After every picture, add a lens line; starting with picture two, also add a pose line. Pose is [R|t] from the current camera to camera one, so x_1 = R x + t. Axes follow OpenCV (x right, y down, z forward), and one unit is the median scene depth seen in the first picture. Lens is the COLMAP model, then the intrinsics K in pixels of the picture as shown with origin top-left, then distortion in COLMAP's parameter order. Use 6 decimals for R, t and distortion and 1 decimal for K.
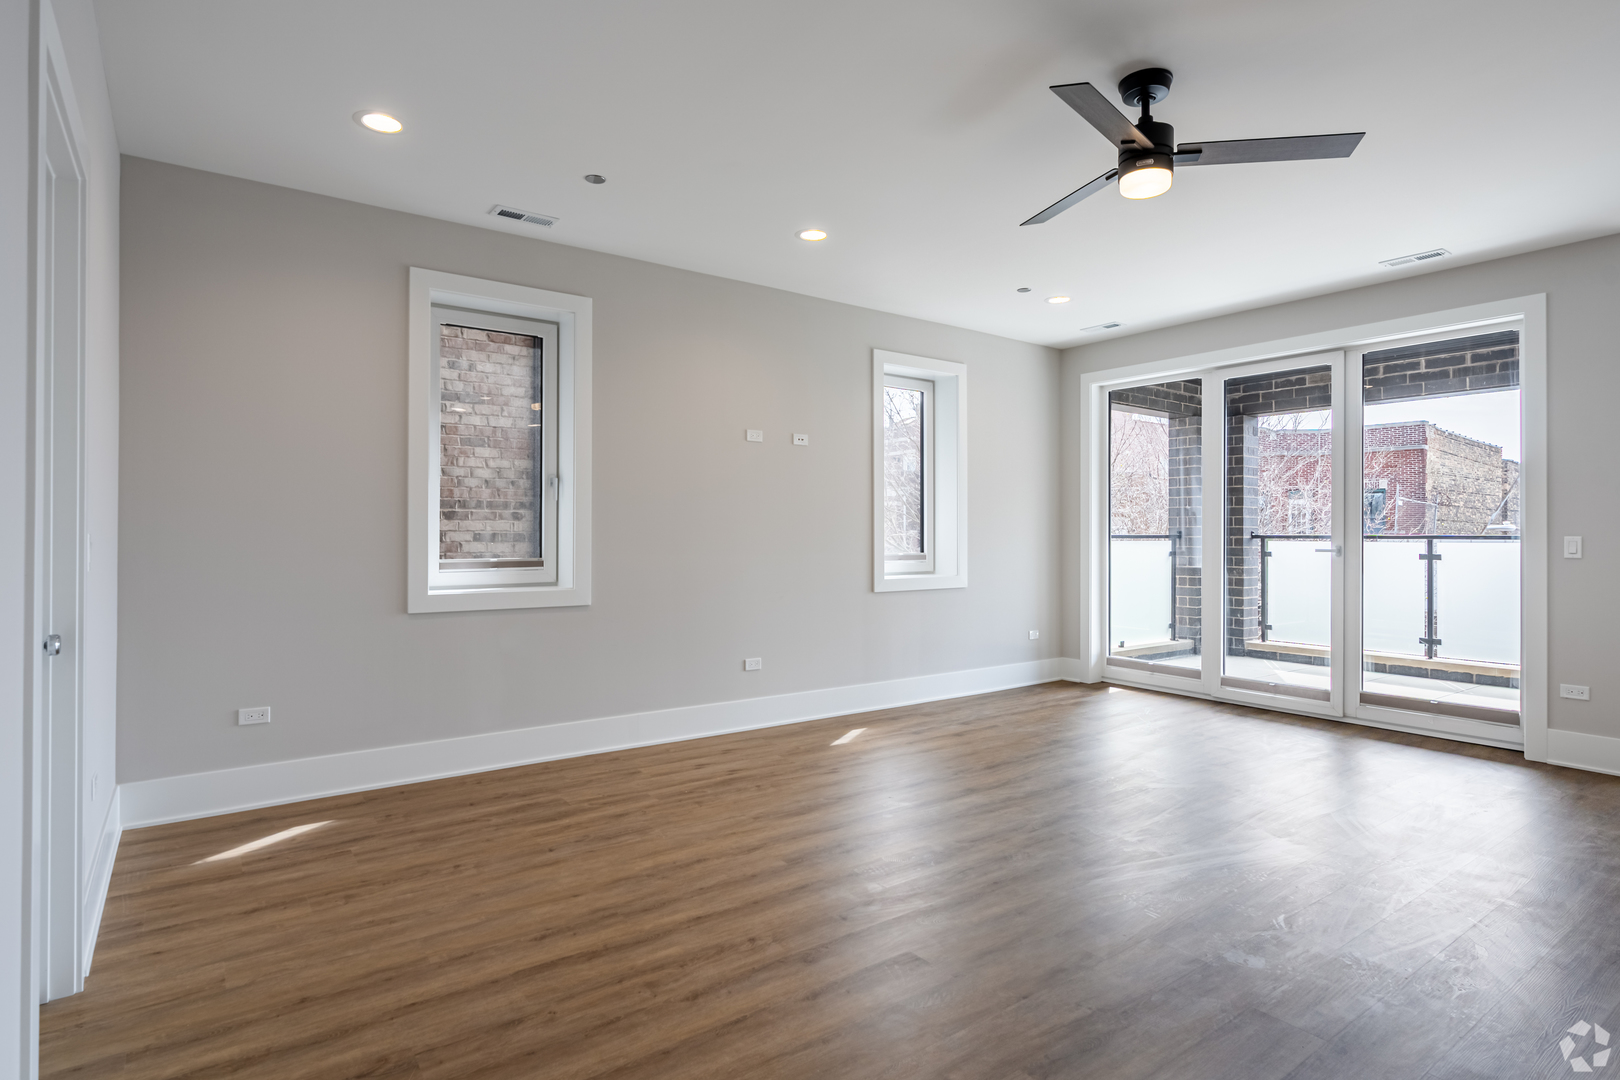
lens RADIAL K [[859.5, 0, 804.3], [0, 859.5, 533.3], [0, 0, 1]] dist [0.005366, 0.001423]
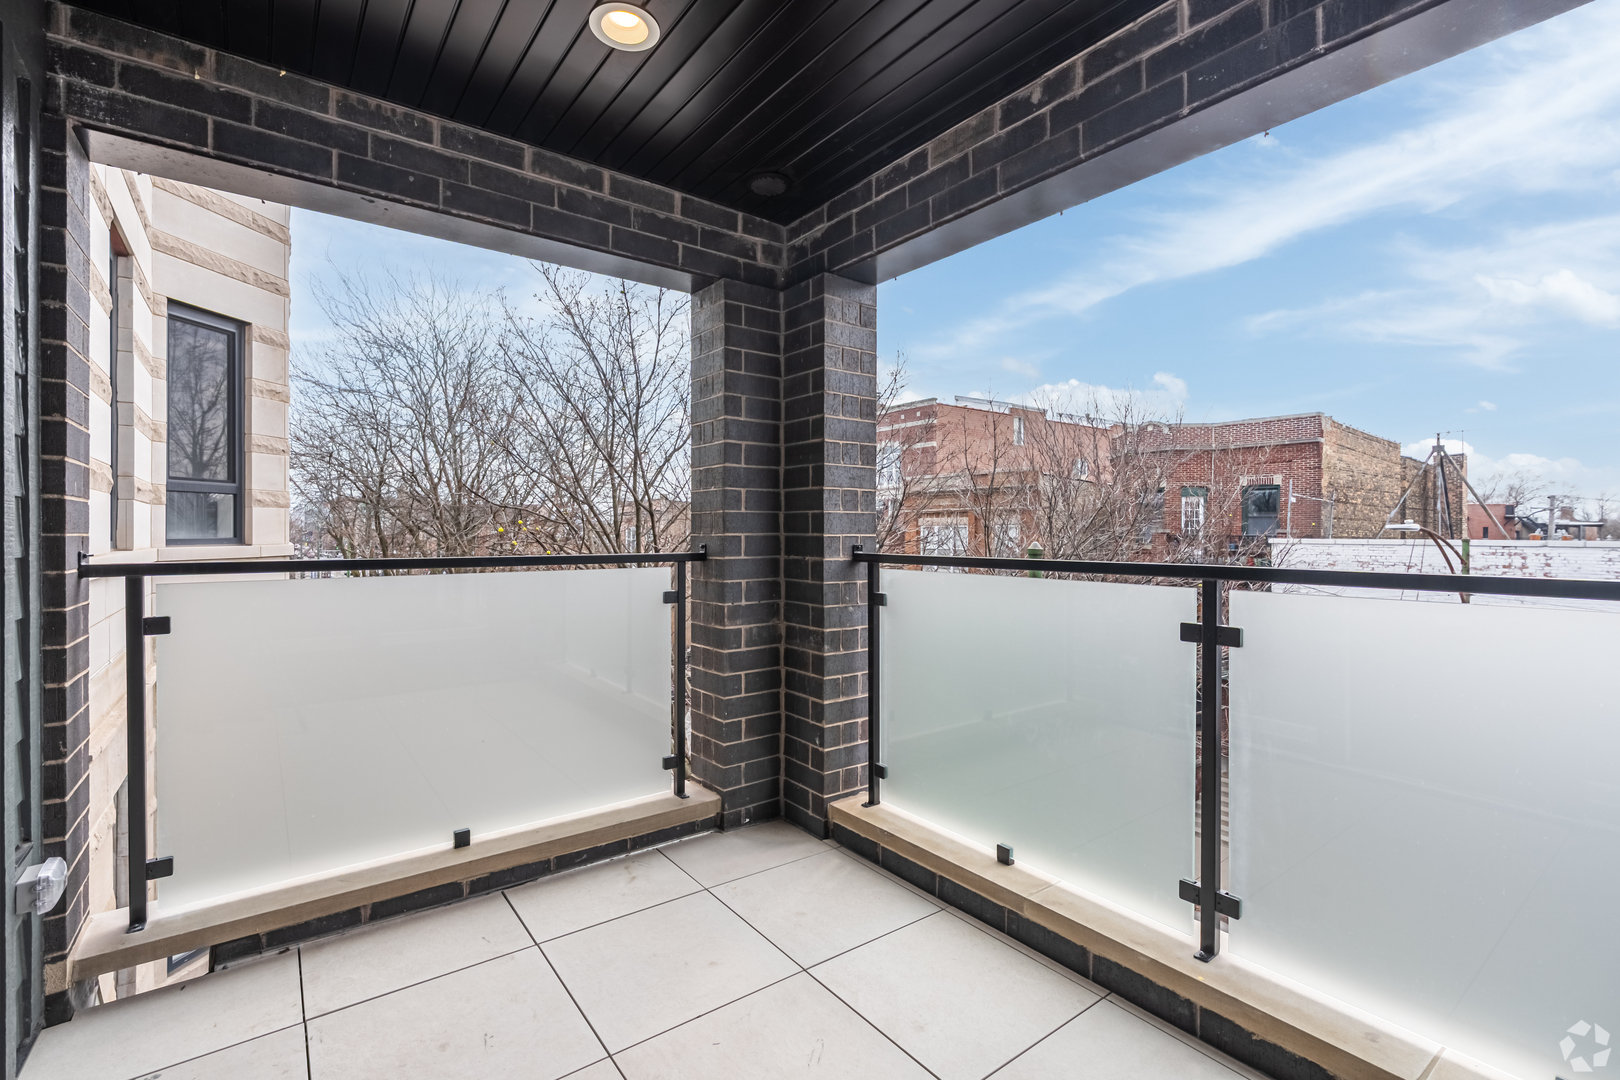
lens RADIAL K [[736.1, 0, 817.7], [0, 736.1, 537.6], [0, 0, 1]] dist [-0.002411, -0.000257]
pose [[0.999928, -0.000388, 0.012021, 0.498555], [0.000253, 0.999937, 0.011201, -0.010371], [-0.012024, -0.011197, 0.999865, 0.630480]]
